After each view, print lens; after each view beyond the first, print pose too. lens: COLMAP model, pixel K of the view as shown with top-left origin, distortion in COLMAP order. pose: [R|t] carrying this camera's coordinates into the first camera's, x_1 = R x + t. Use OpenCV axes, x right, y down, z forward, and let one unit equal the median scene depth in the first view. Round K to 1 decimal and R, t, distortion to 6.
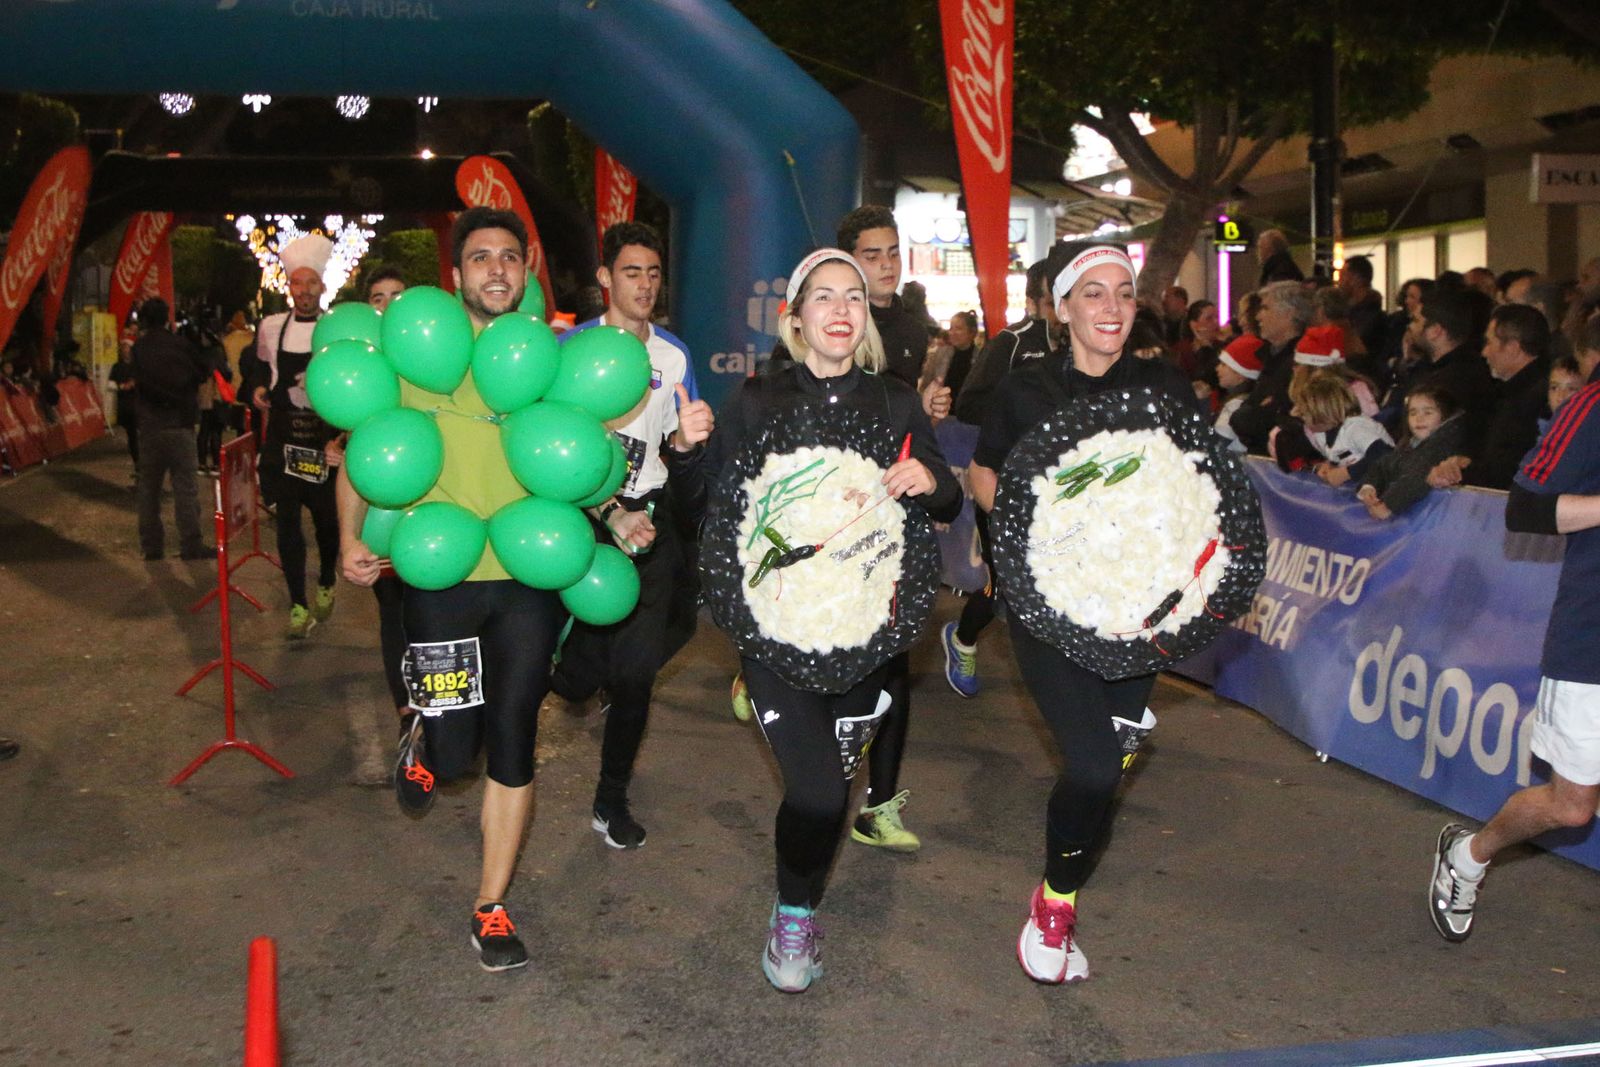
lens RADIAL K [[1992.2, 0, 833.0], [0, 1992.2, 560.4], [0, 0, 1]] dist [-0.059149, 0.000000]
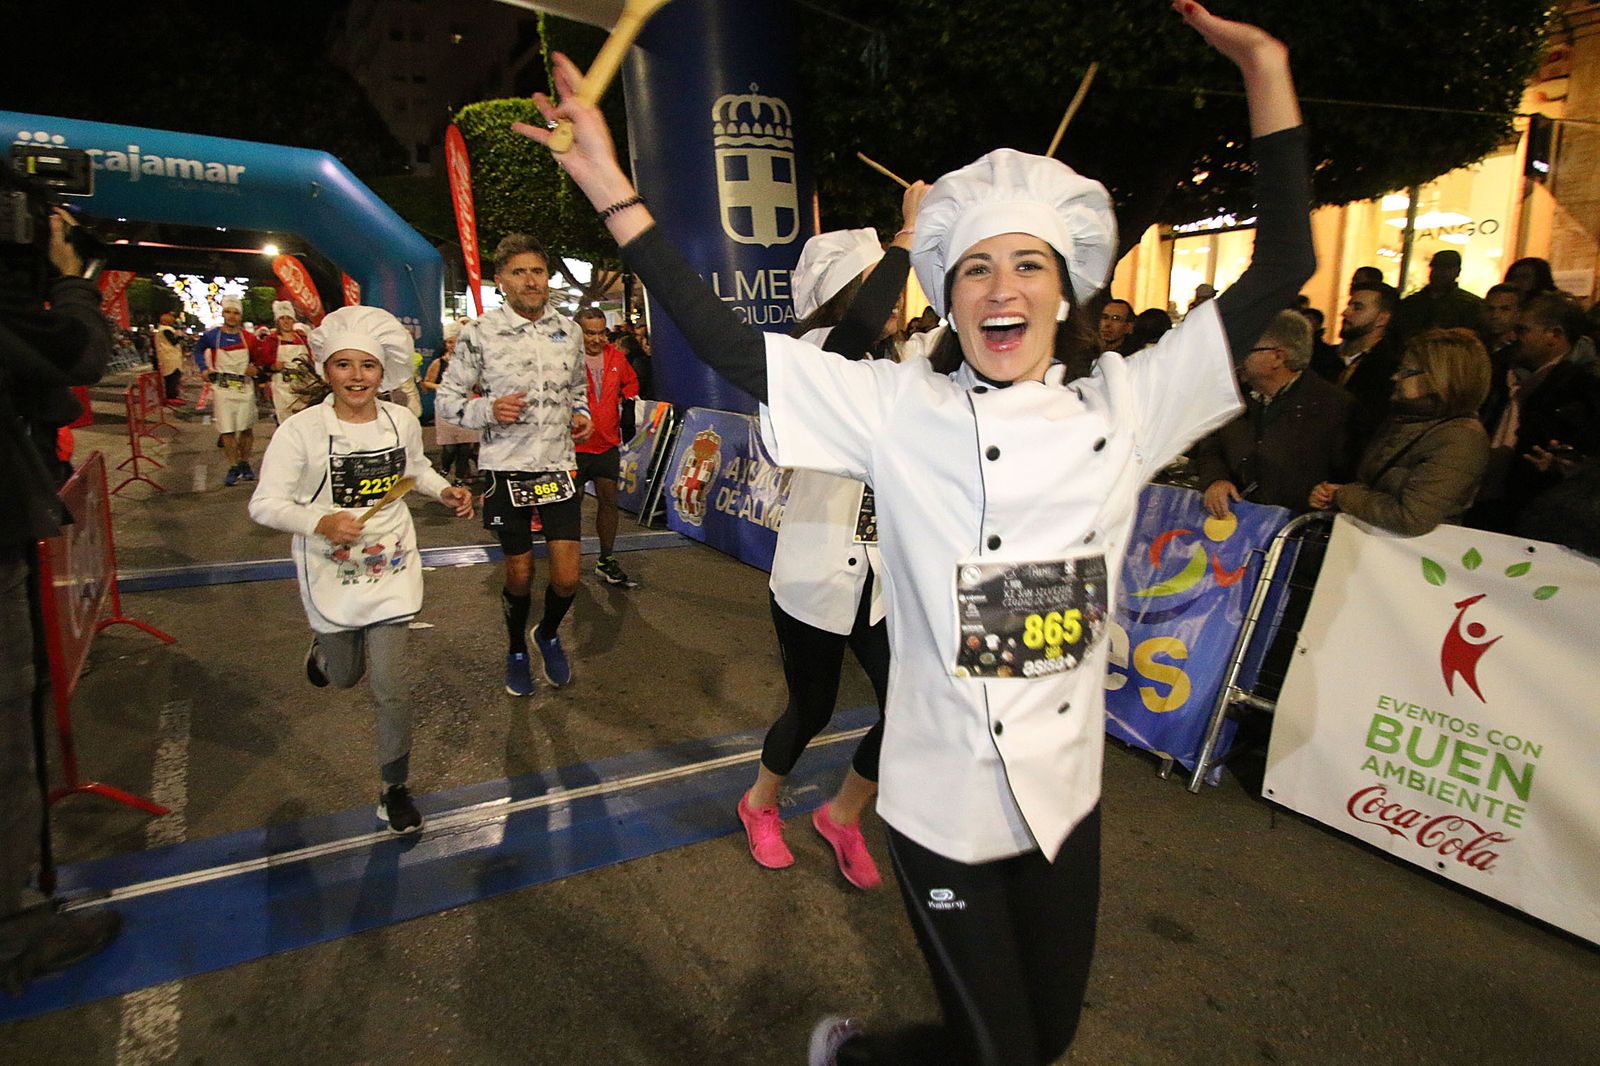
lens RADIAL K [[840.8, 0, 793.8], [0, 840.8, 530.8], [0, 0, 1]] dist [-0.002072, -0.014905]
pose [[0.942874, -0.025899, 0.332143, 0.070757], [-0.004871, 0.995795, 0.091476, 0.025621], [-0.333115, -0.087868, 0.938783, -0.164409]]
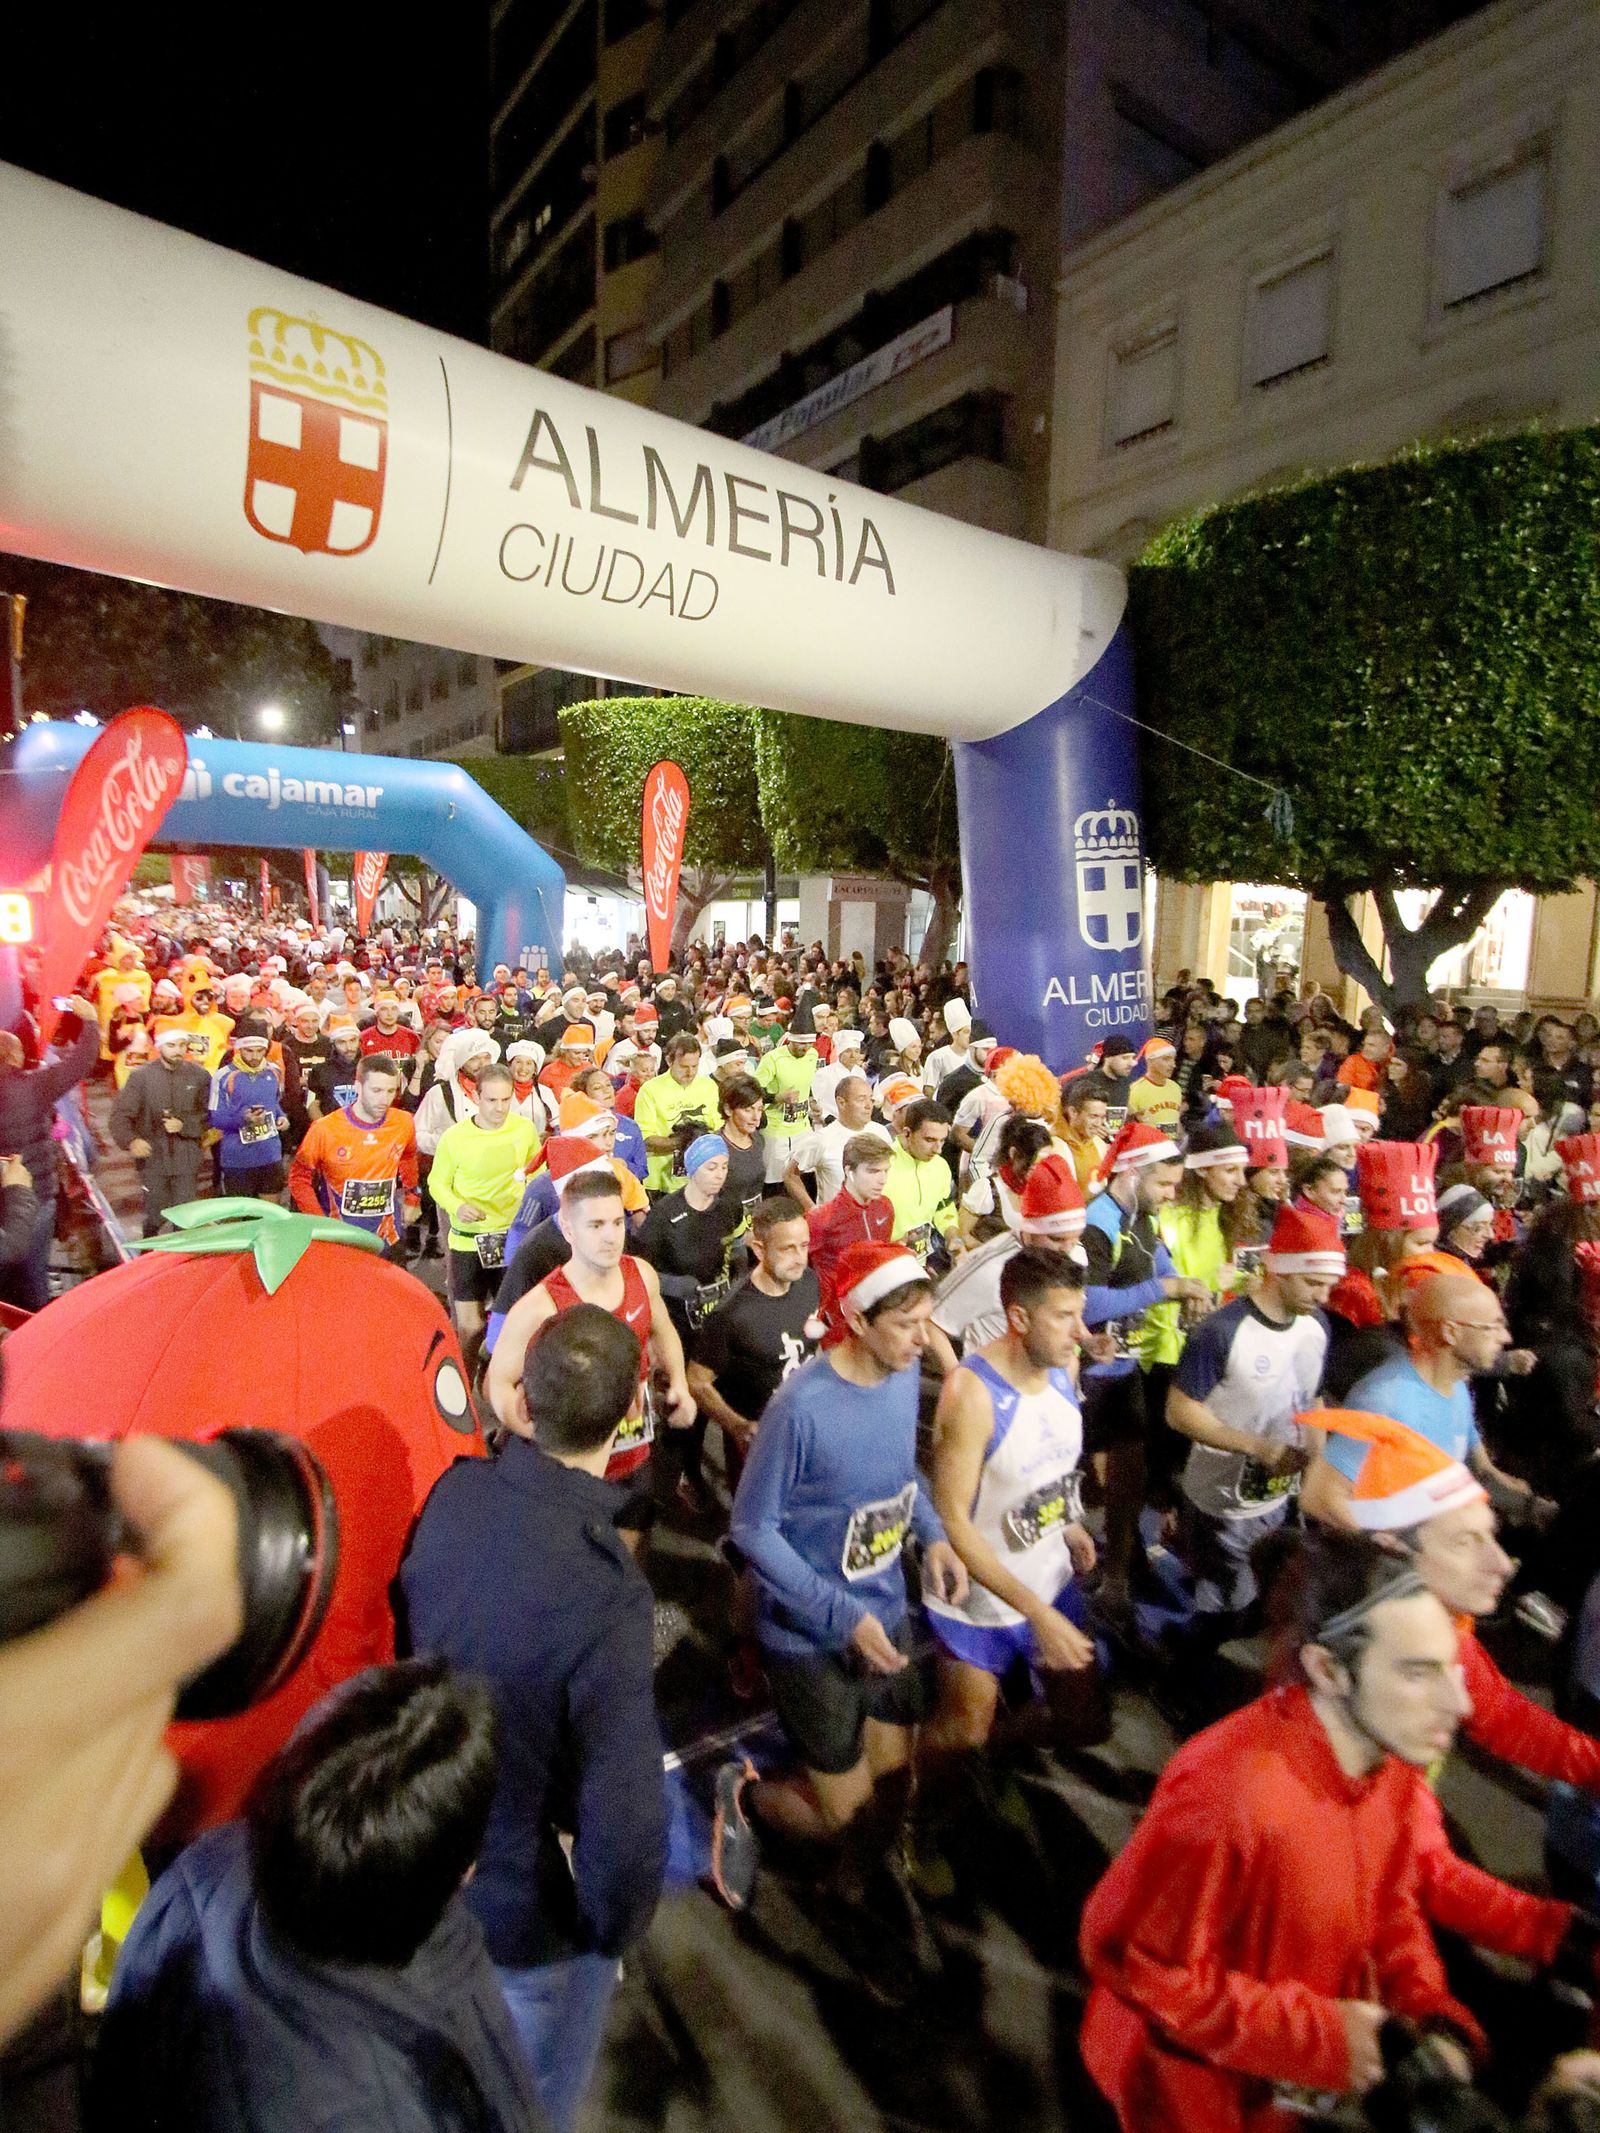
lens RADIAL K [[1121.1, 0, 782.5], [0, 1121.1, 1070.1], [0, 0, 1]] dist [-0.006764, 0.001291]
pose [[0.937981, -0.008020, 0.346595, -0.192401], [-0.002474, 0.999552, 0.029823, -0.039938], [-0.346679, -0.028831, 0.937541, -0.246394]]
